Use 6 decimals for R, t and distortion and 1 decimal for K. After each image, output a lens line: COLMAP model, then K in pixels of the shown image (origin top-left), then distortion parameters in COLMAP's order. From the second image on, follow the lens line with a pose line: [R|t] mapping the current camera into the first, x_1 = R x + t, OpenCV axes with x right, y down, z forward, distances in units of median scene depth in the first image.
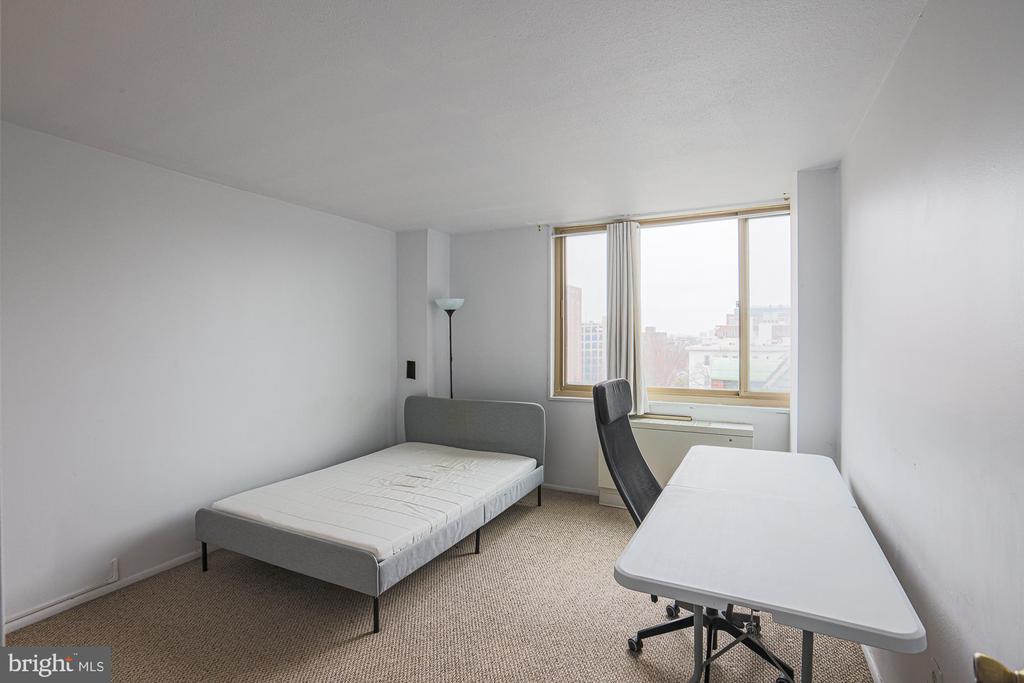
lens RADIAL K [[495.7, 0, 510.3], [0, 495.7, 339.4], [0, 0, 1]] dist [0.001179, 0.000819]
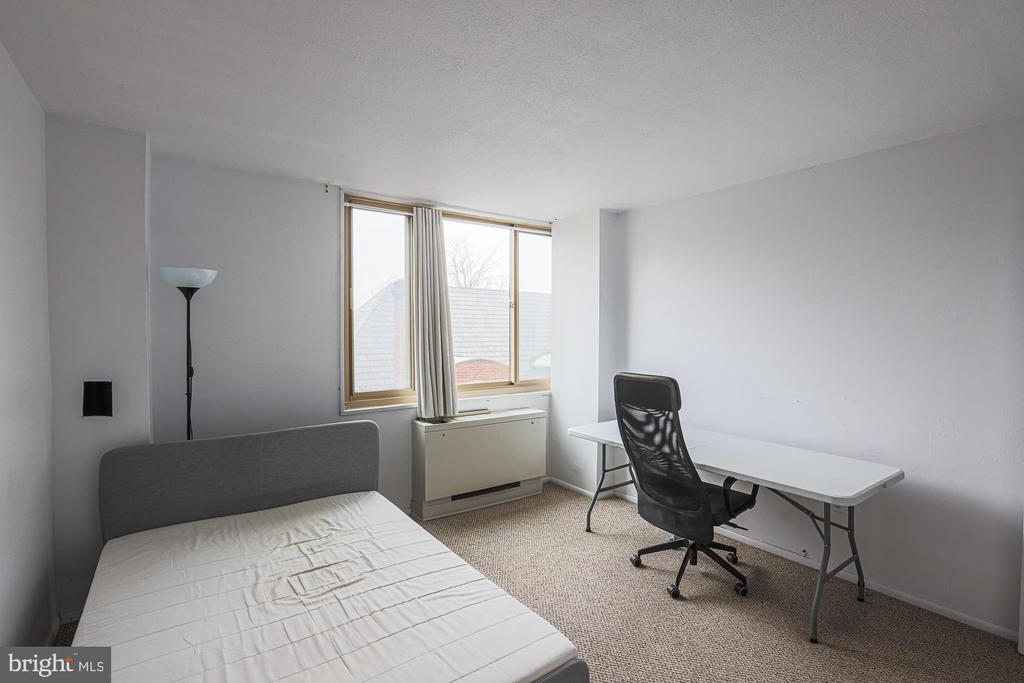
lens RADIAL K [[495.7, 0, 512.7], [0, 495.7, 343.8], [0, 0, 1]] dist [0.001179, 0.000819]
pose [[0.456609, -0.020156, 0.889439, -0.534598], [0.003676, 0.999778, 0.020769, -0.005091], [-0.889660, -0.006214, 0.456582, 0.455282]]
